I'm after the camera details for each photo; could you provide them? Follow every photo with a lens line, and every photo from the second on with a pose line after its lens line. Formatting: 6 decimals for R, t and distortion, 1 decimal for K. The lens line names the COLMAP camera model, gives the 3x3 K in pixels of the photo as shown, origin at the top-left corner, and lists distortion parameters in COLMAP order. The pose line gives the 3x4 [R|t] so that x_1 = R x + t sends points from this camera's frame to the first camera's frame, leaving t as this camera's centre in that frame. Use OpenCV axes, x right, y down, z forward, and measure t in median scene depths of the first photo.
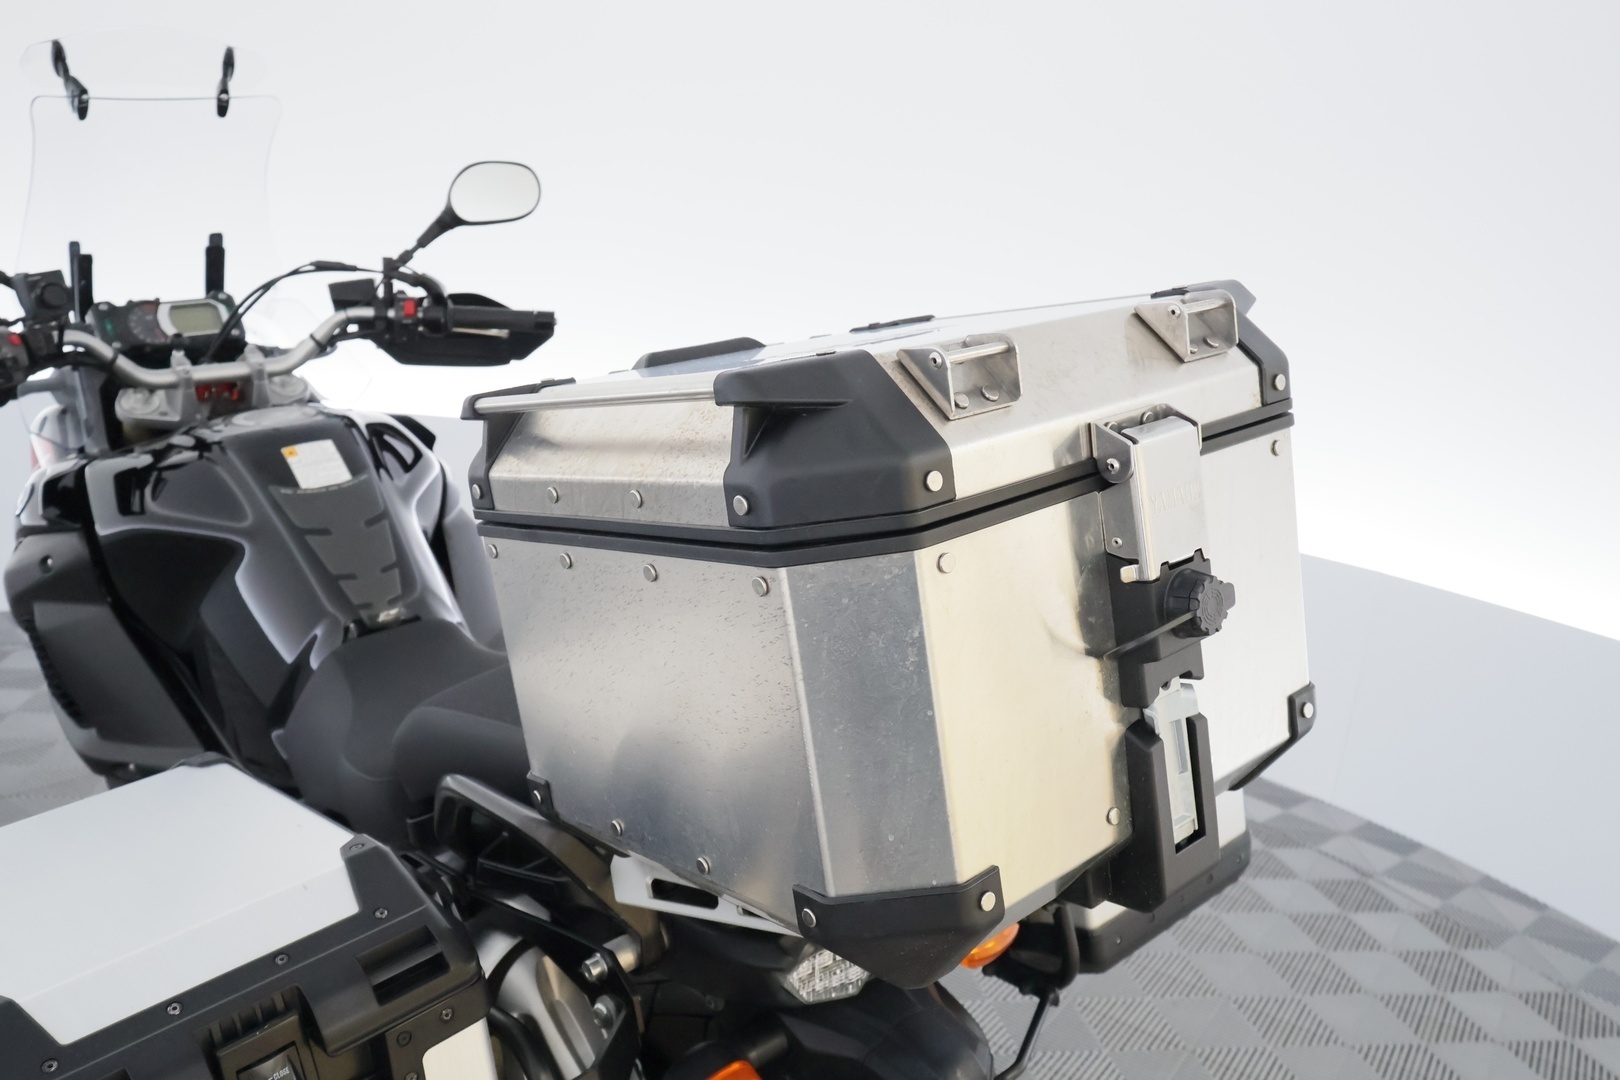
lens RADIAL K [[1443.1, 0, 810.0], [0, 1443.1, 540.0], [0, 0, 1]] dist [-0.017426, -0.003165]
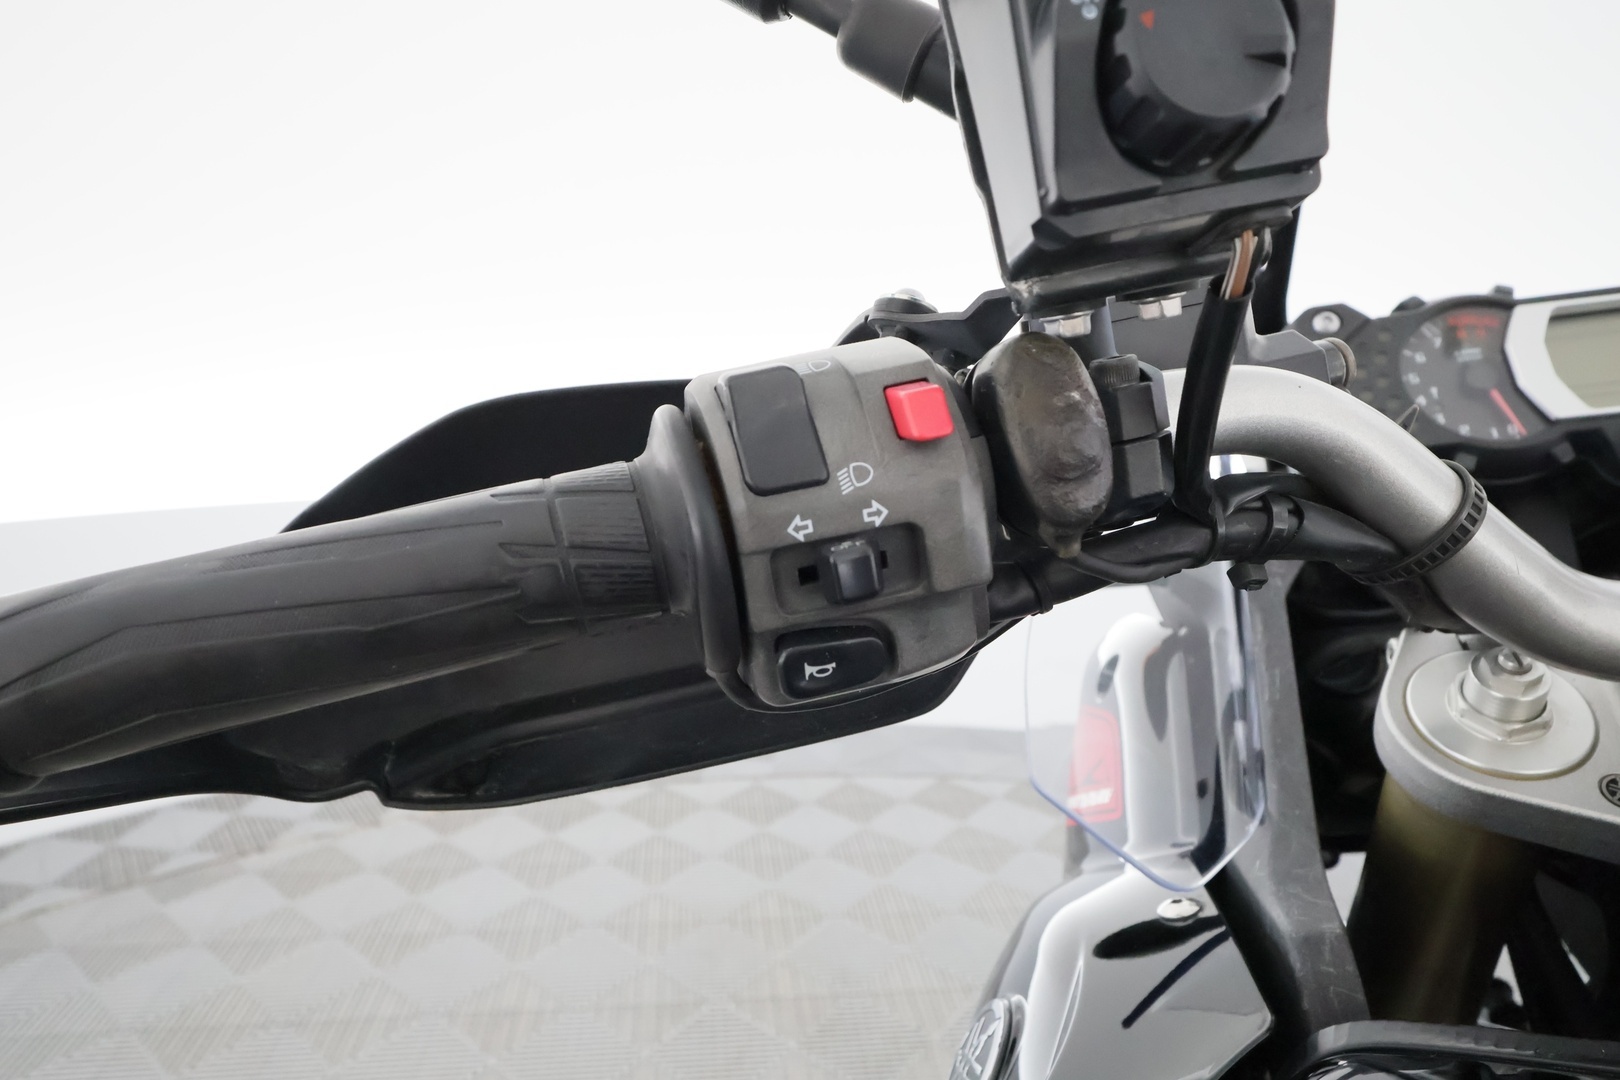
lens RADIAL K [[983.3, 0, 810.0], [0, 983.3, 540.0], [0, 0, 1]] dist [0.013066, -0.000138]
pose [[0.681484, 0.062396, -0.729169, -0.415608], [-0.087742, 0.996138, 0.003237, -0.108512], [0.726555, 0.061773, 0.684326, 0.789815]]
